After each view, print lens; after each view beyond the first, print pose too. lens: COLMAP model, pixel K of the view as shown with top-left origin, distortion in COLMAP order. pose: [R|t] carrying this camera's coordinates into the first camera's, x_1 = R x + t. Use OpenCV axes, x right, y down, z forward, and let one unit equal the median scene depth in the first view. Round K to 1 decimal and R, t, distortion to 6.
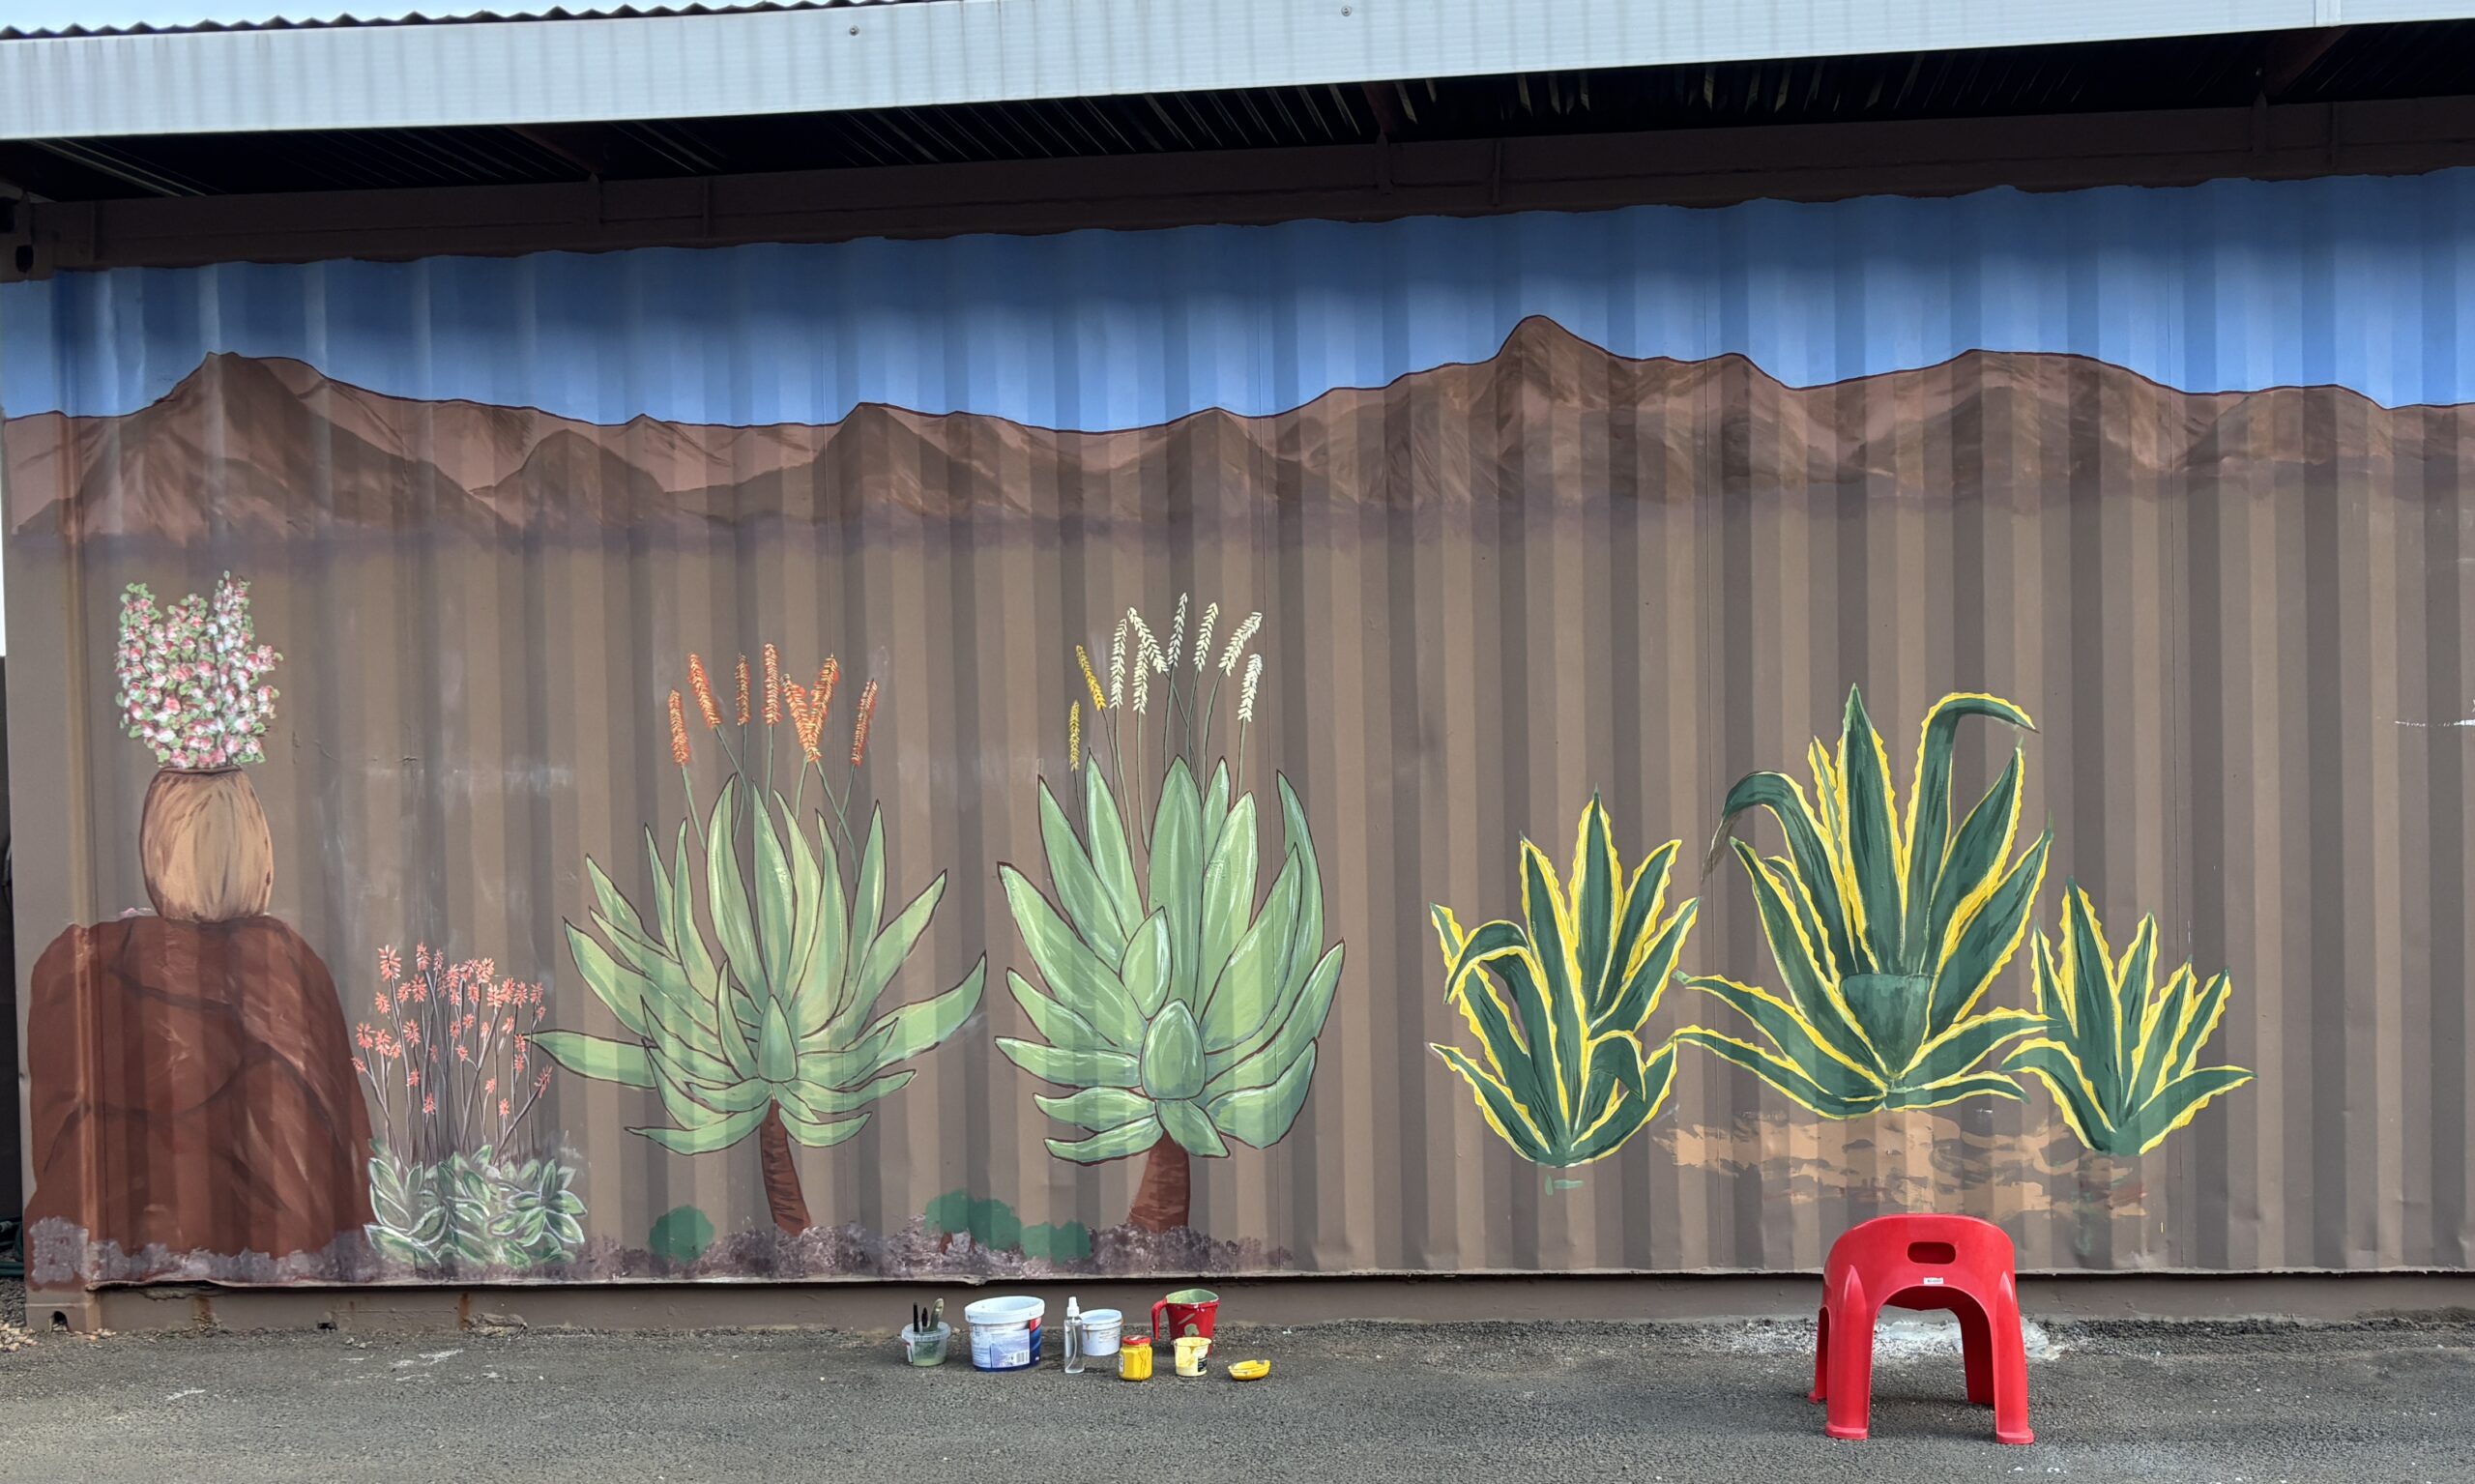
lens RADIAL K [[2295.0, 0, 1237.6], [0, 2295.0, 764.3], [0, 0, 1]] dist [0.162261, -0.384386]
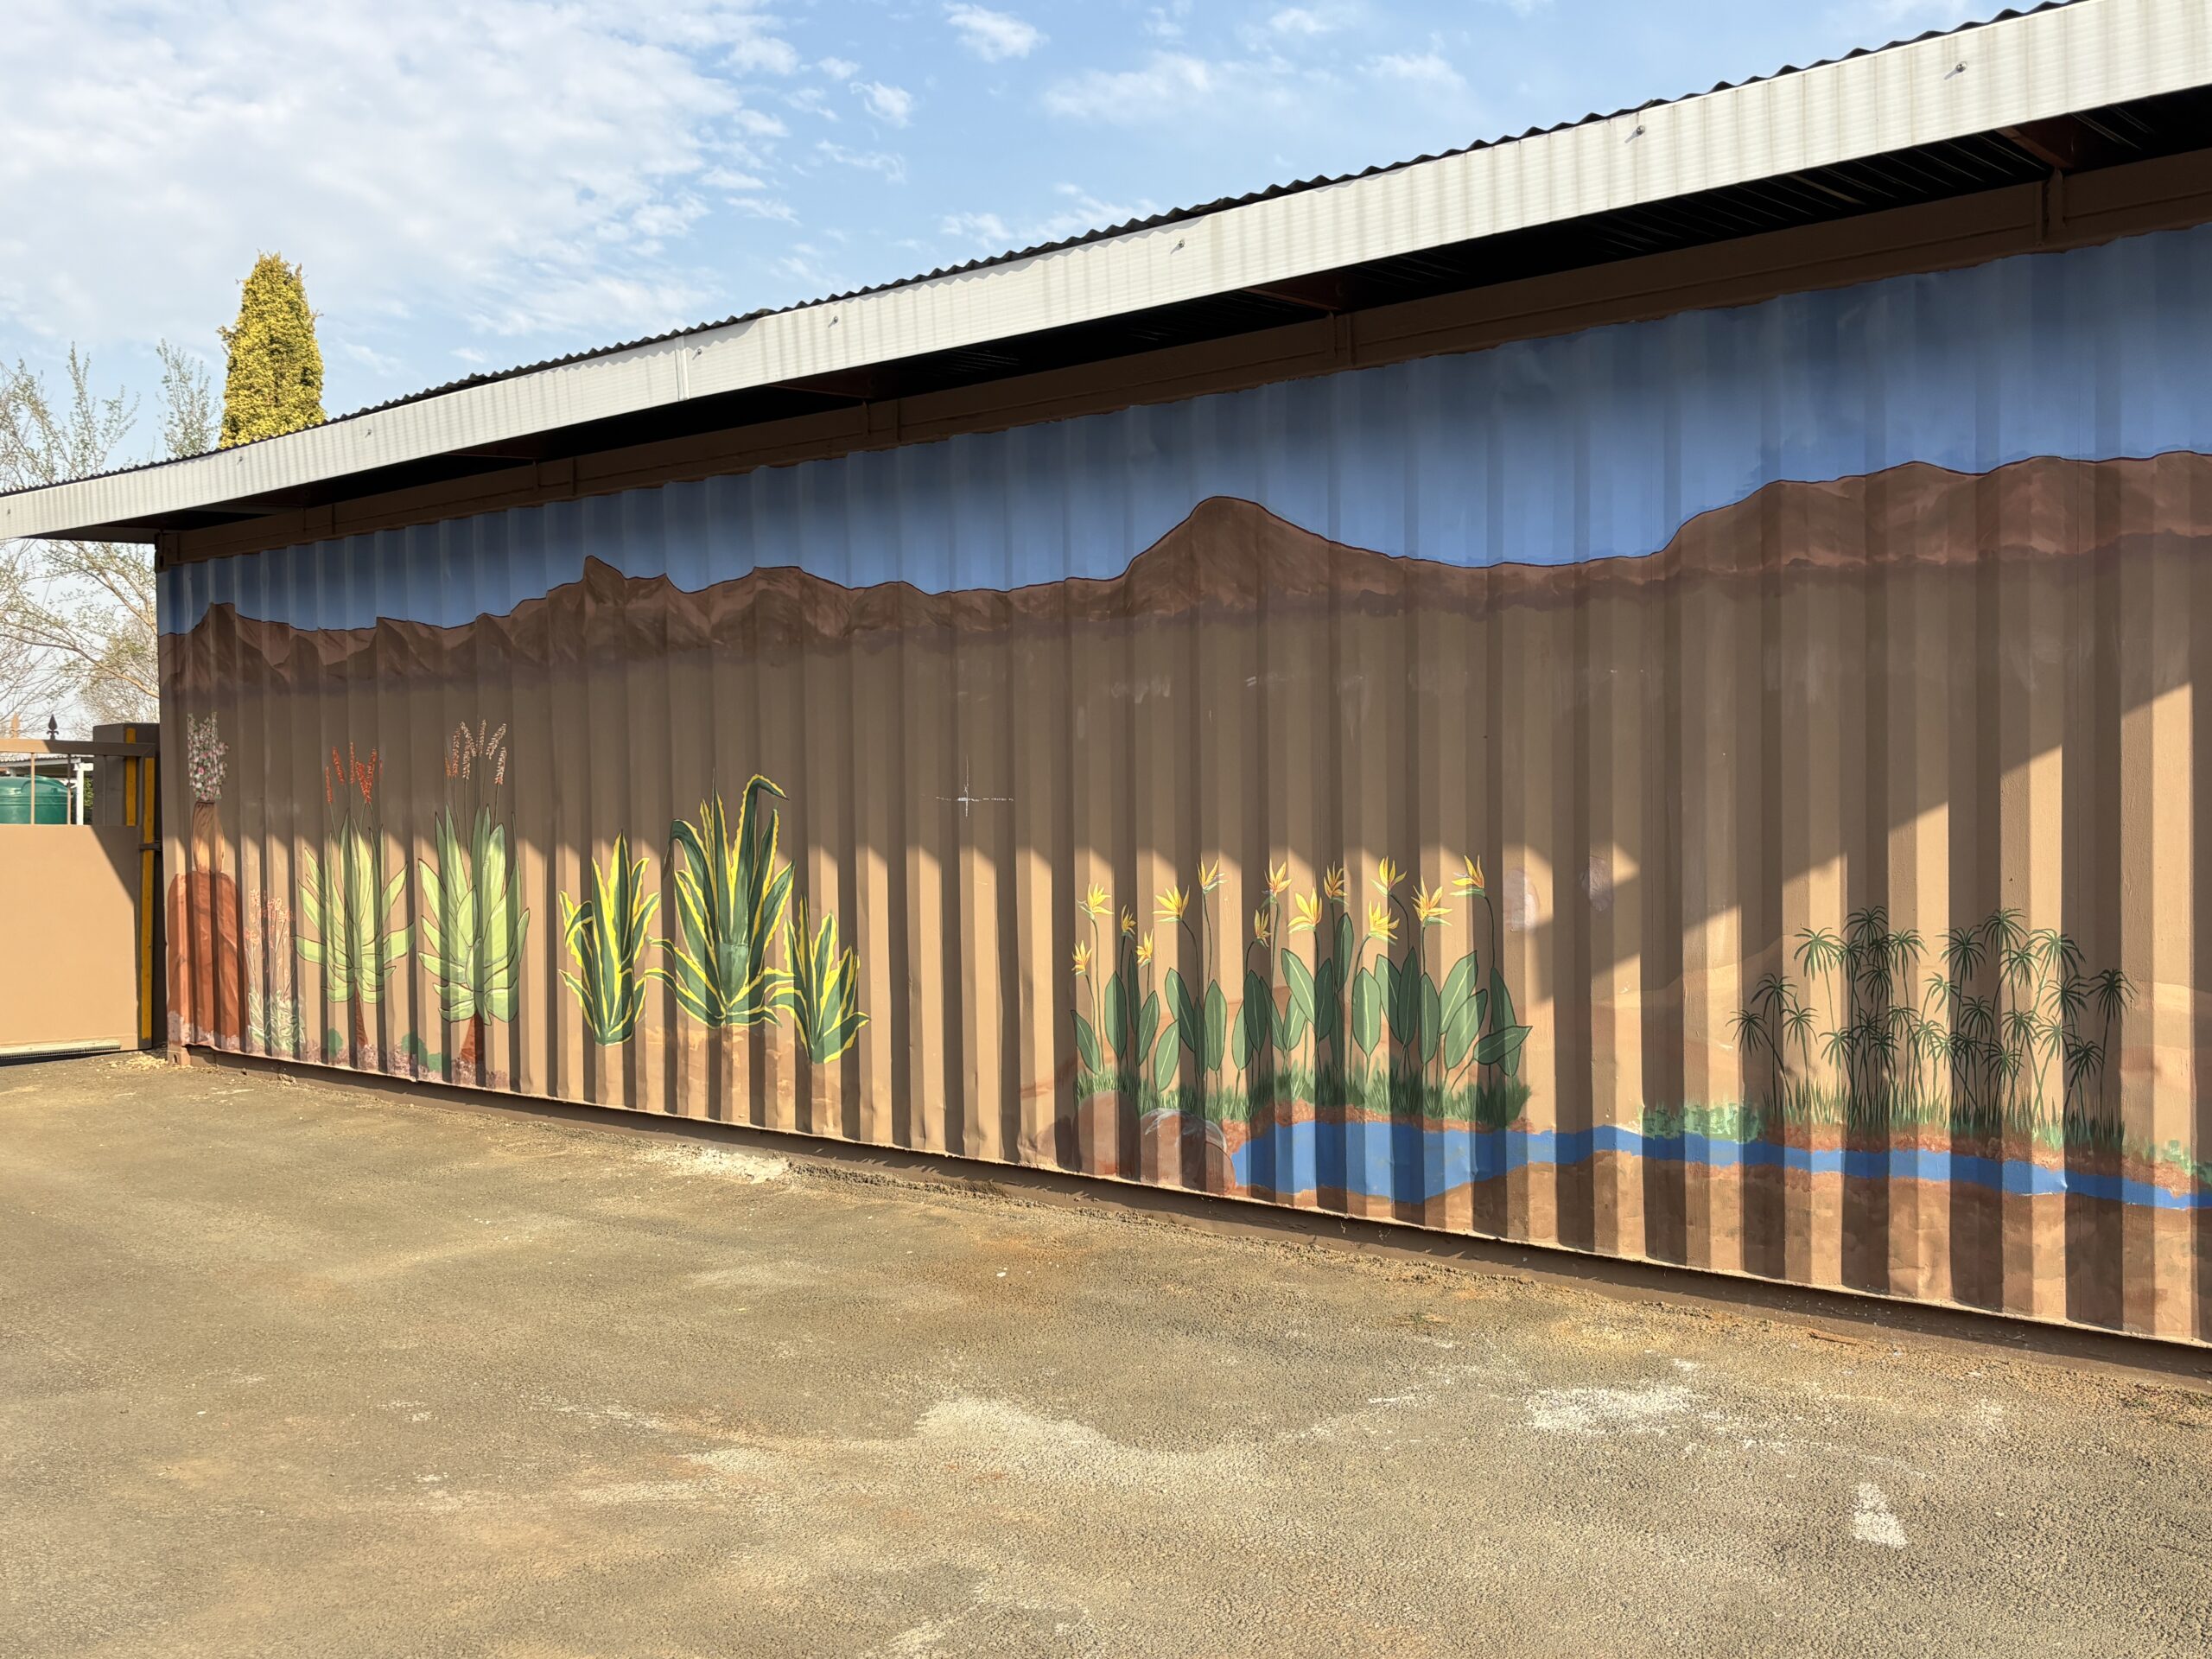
lens RADIAL K [[2314.6, 0, 1106.0], [0, 2314.6, 829.5], [0, 0, 1]] dist [0.027616, 0.009639]
pose [[0.777778, 0.026437, -0.627982, 1.525672], [-0.016981, 0.999634, 0.021051, -0.030459], [0.628309, -0.005709, 0.777943, -0.118161]]
